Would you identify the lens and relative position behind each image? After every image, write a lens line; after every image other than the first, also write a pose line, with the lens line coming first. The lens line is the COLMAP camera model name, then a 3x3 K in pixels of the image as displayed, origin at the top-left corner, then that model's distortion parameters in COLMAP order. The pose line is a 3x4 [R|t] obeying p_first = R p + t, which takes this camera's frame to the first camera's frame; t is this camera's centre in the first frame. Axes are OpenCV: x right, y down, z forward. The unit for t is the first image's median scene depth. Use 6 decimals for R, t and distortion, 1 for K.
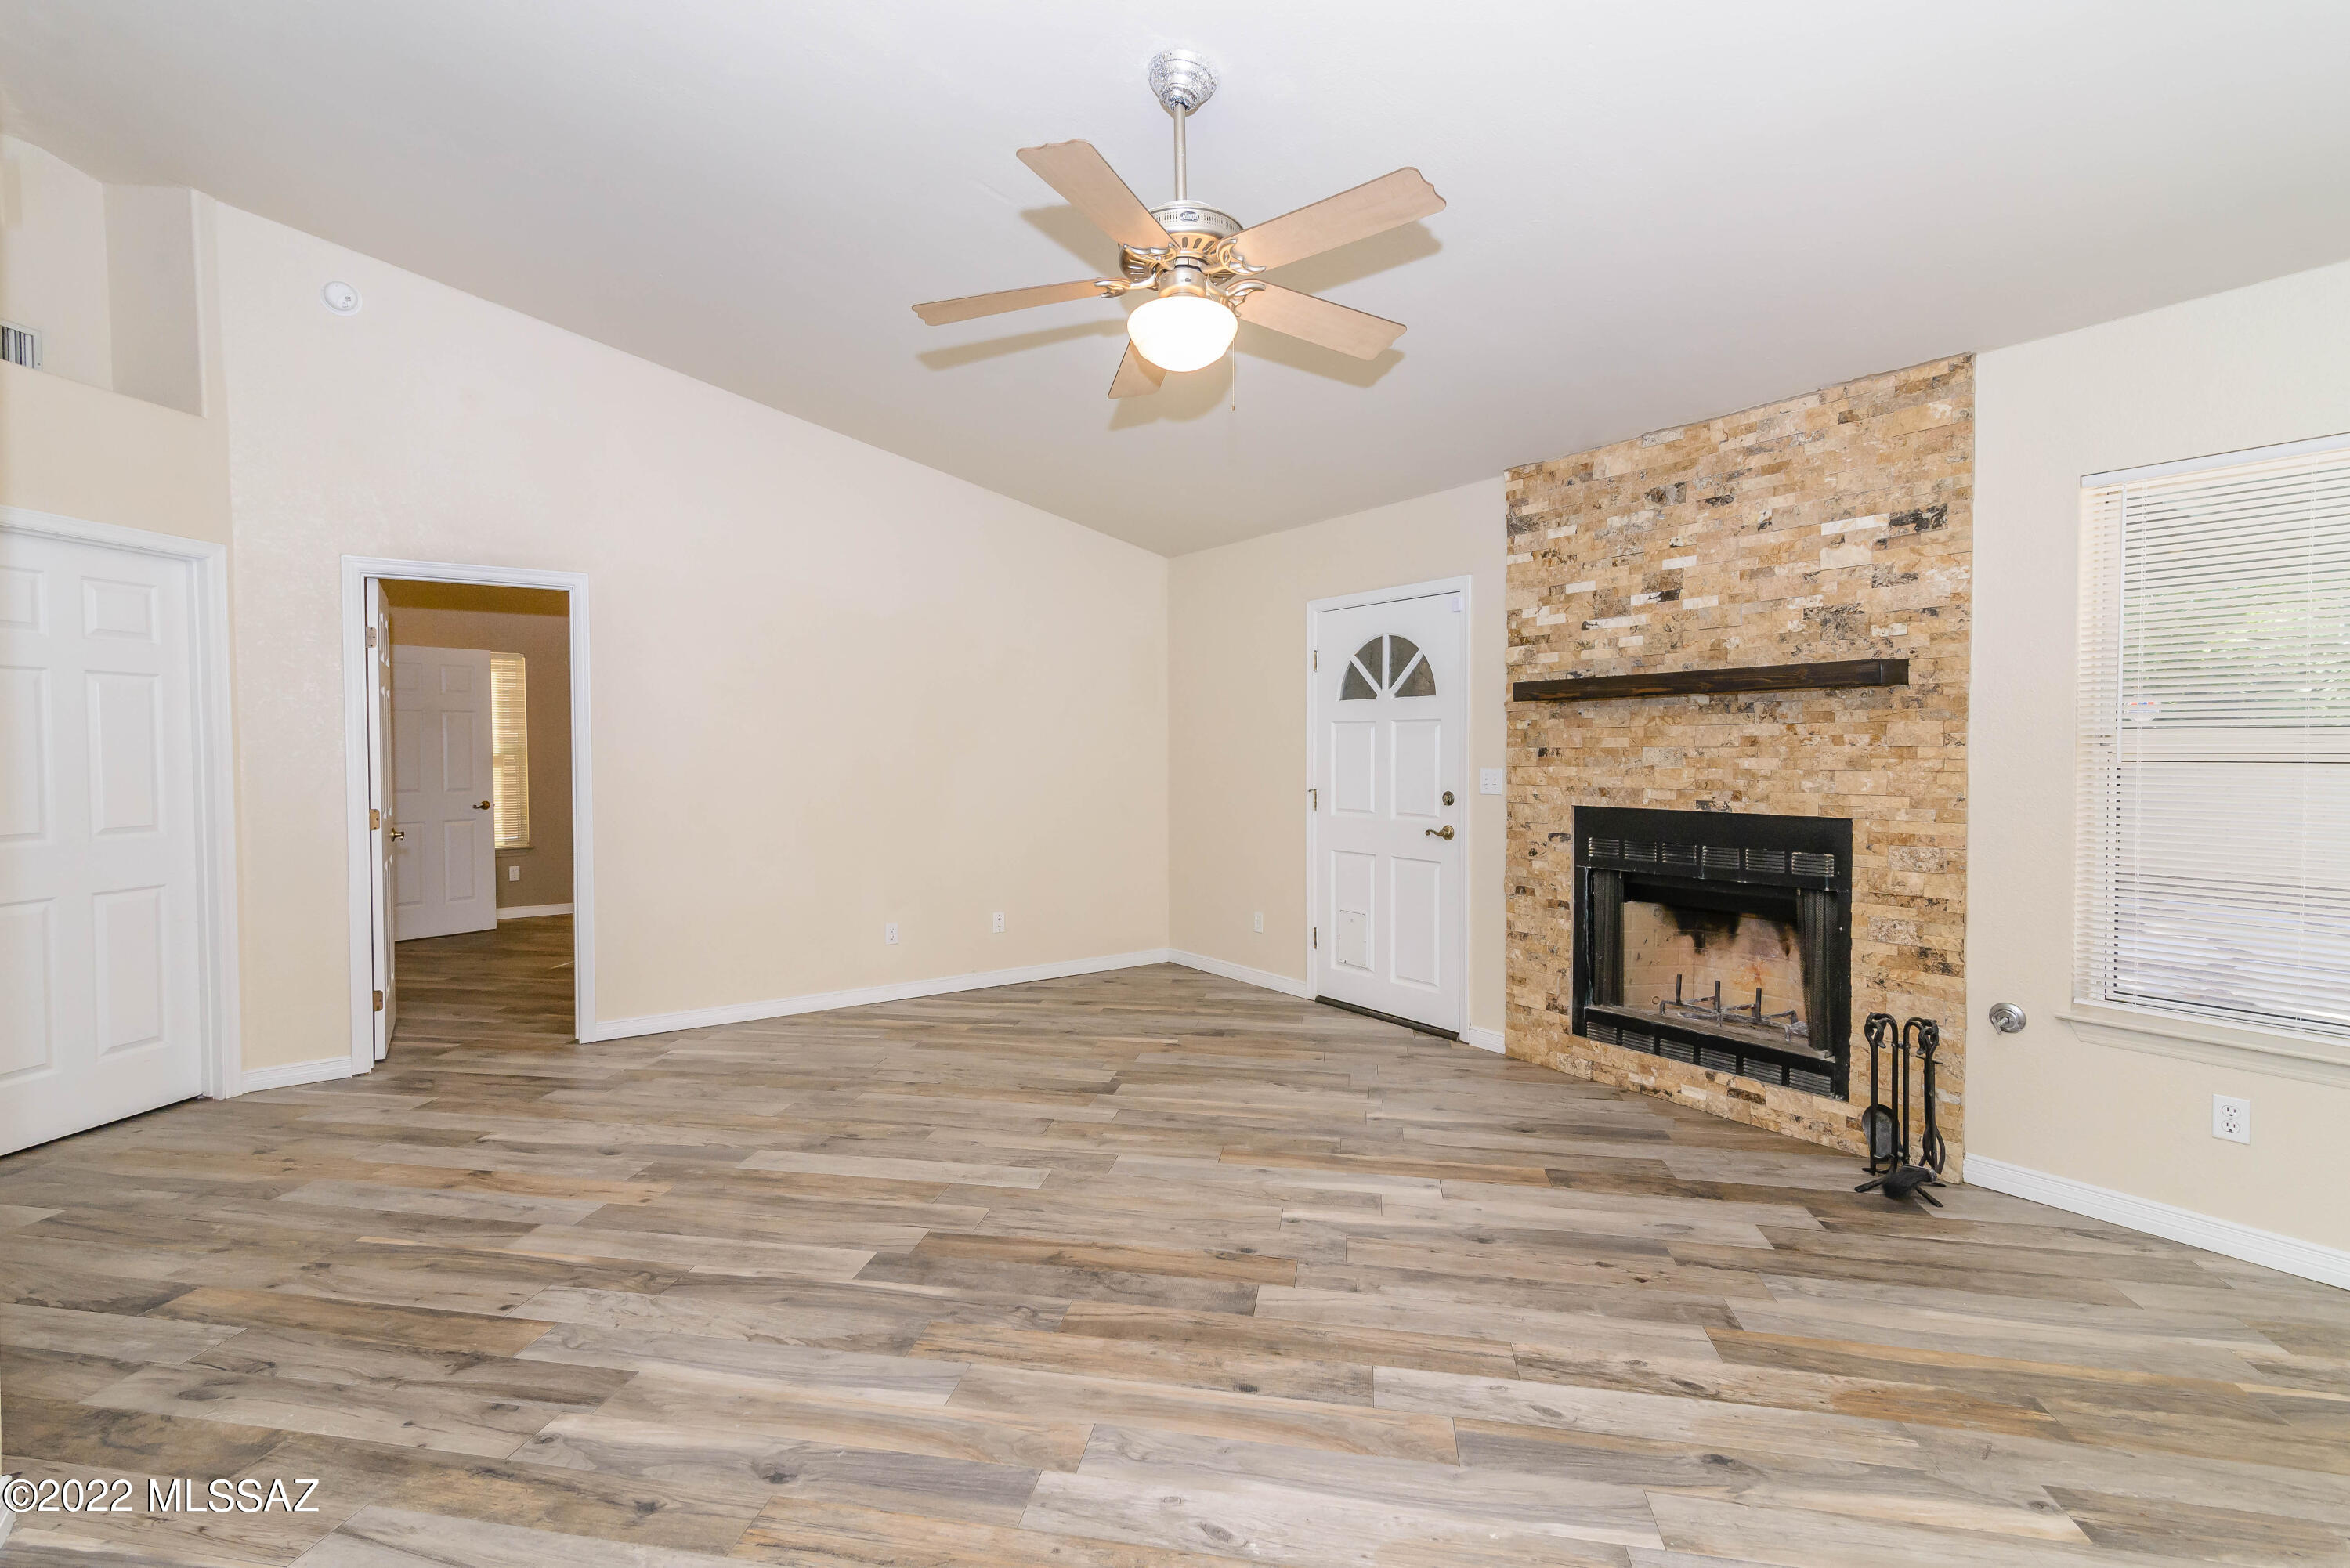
lens RADIAL K [[1095.1, 0, 1147.9], [0, 1095.1, 773.3], [0, 0, 1]] dist [0.015227, -0.000521]
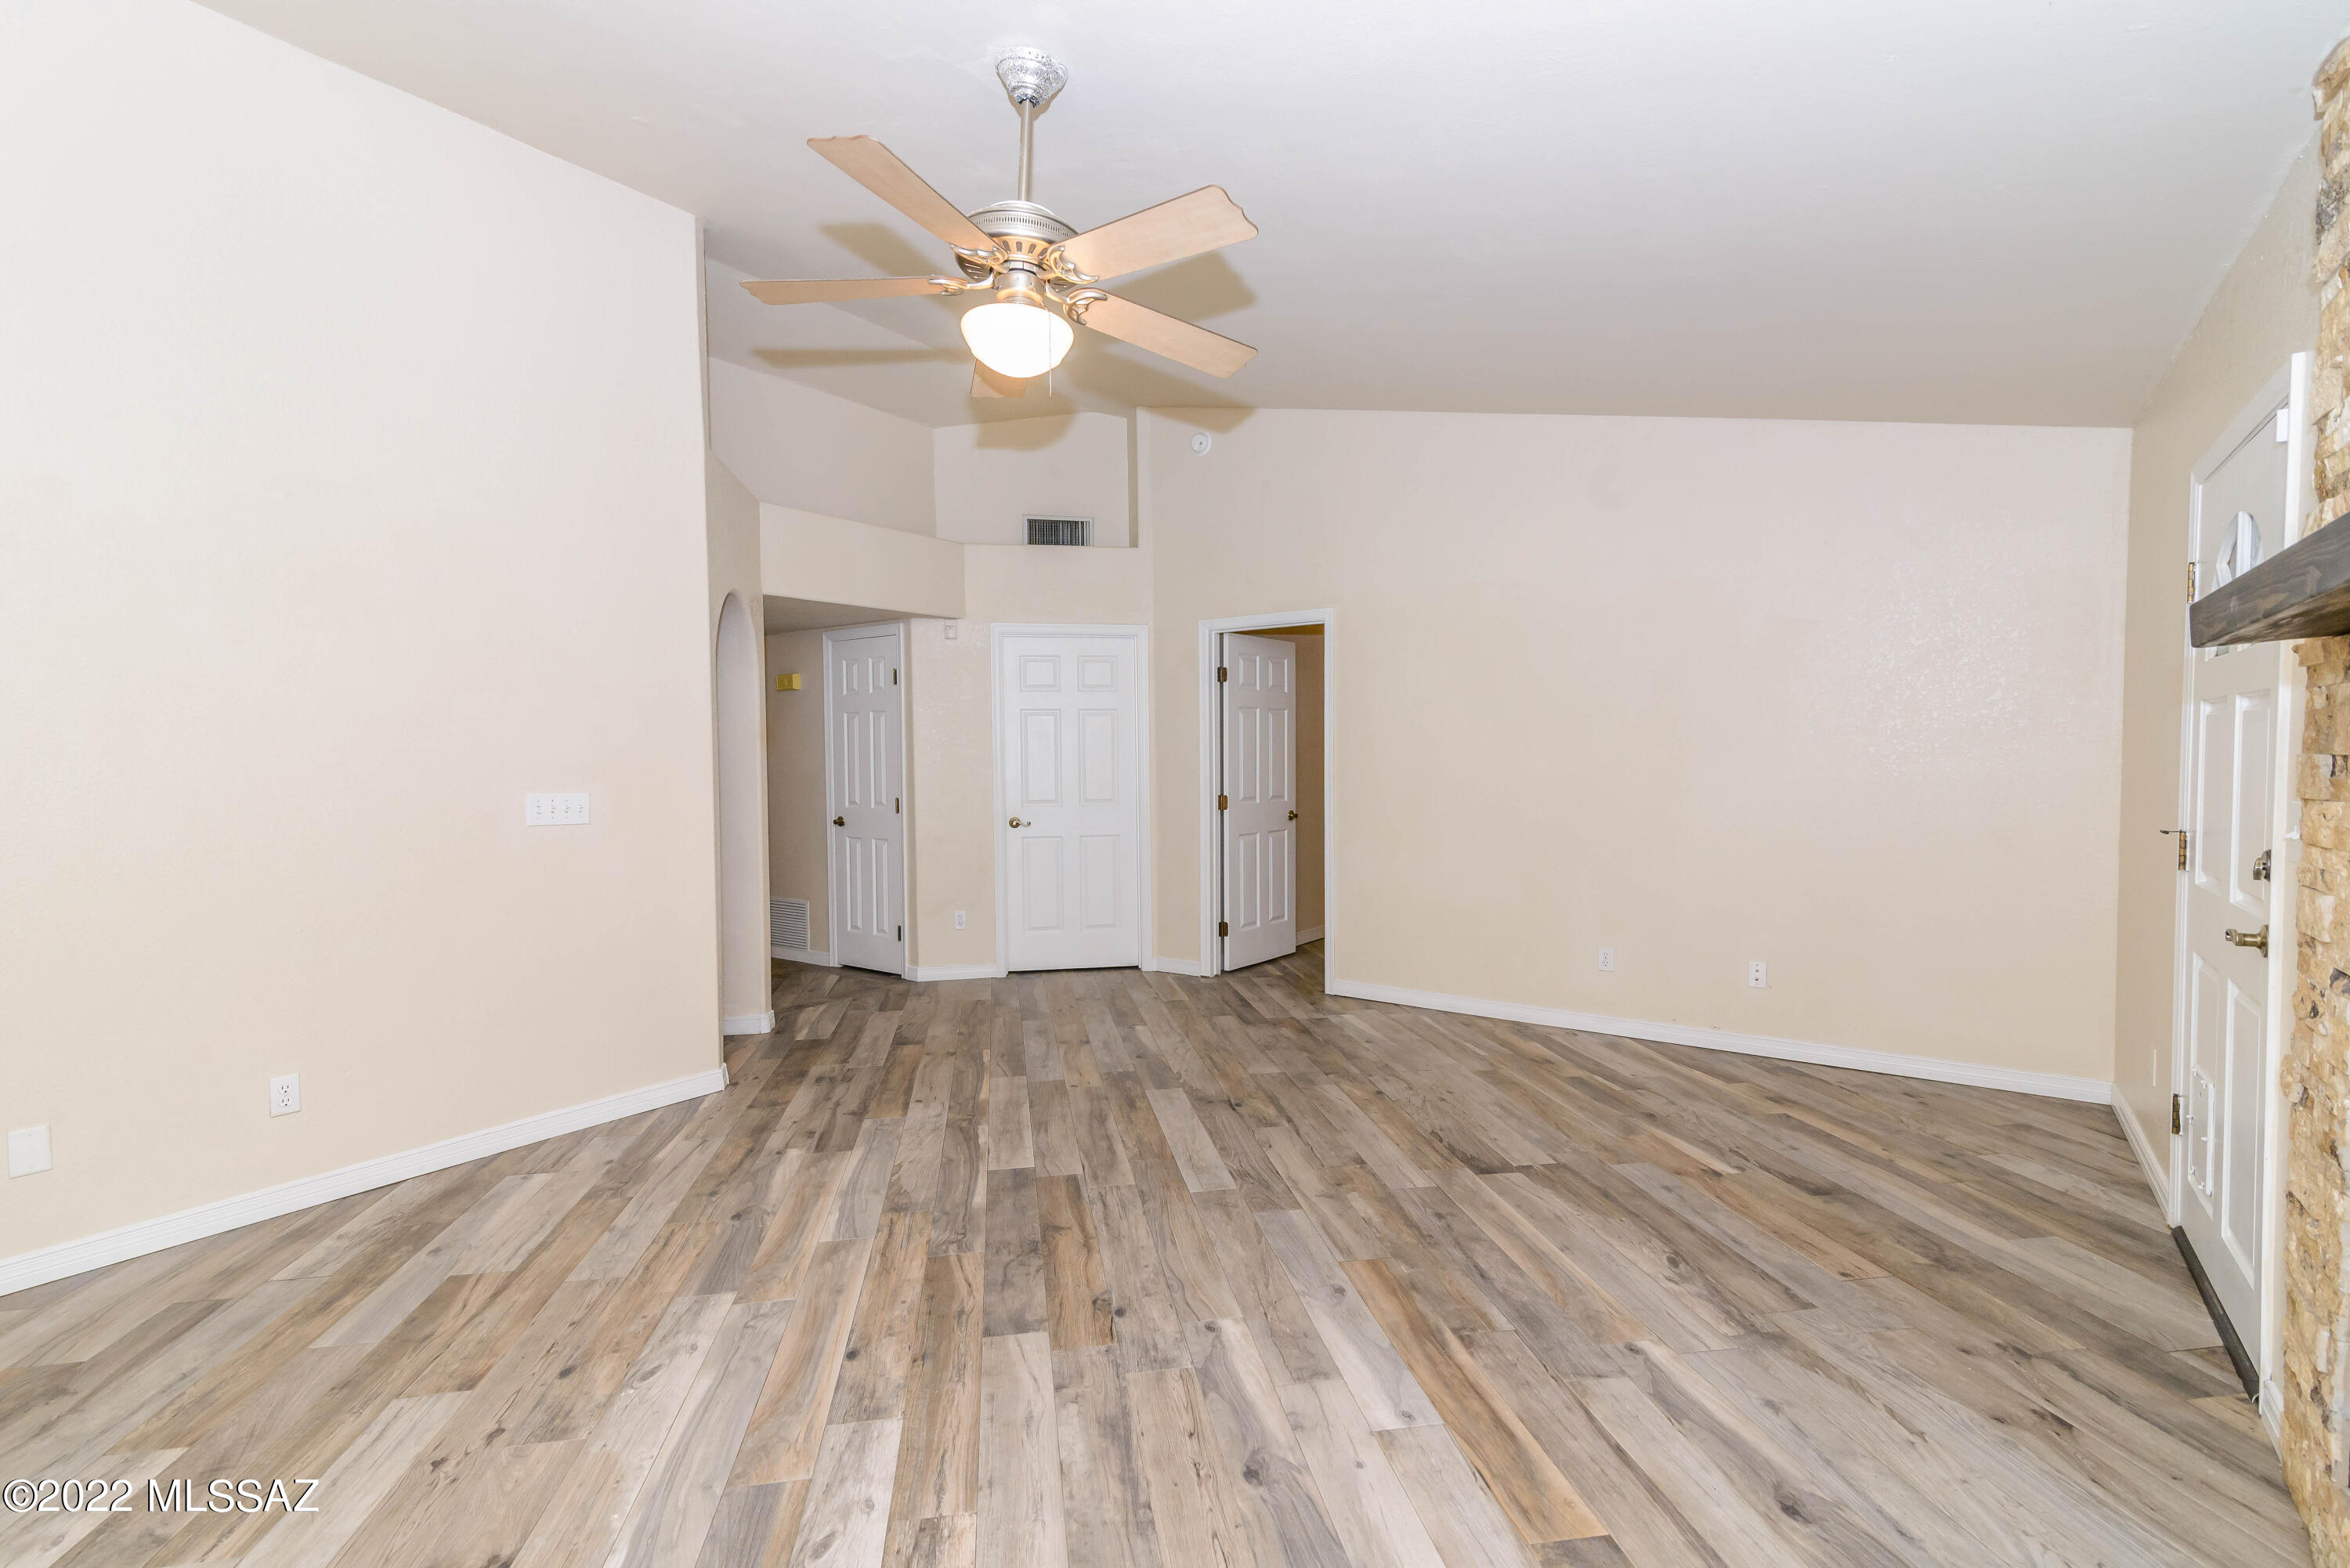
lens RADIAL K [[1069.9, 0, 1167.0], [0, 1069.9, 792.5], [0, 0, 1]] dist [0.016360, -0.001795]
pose [[0.345607, 0.035307, -0.937715, 0.716305], [-0.015593, 0.999370, 0.031882, -0.017625], [0.938250, 0.003603, 0.345939, 0.568276]]
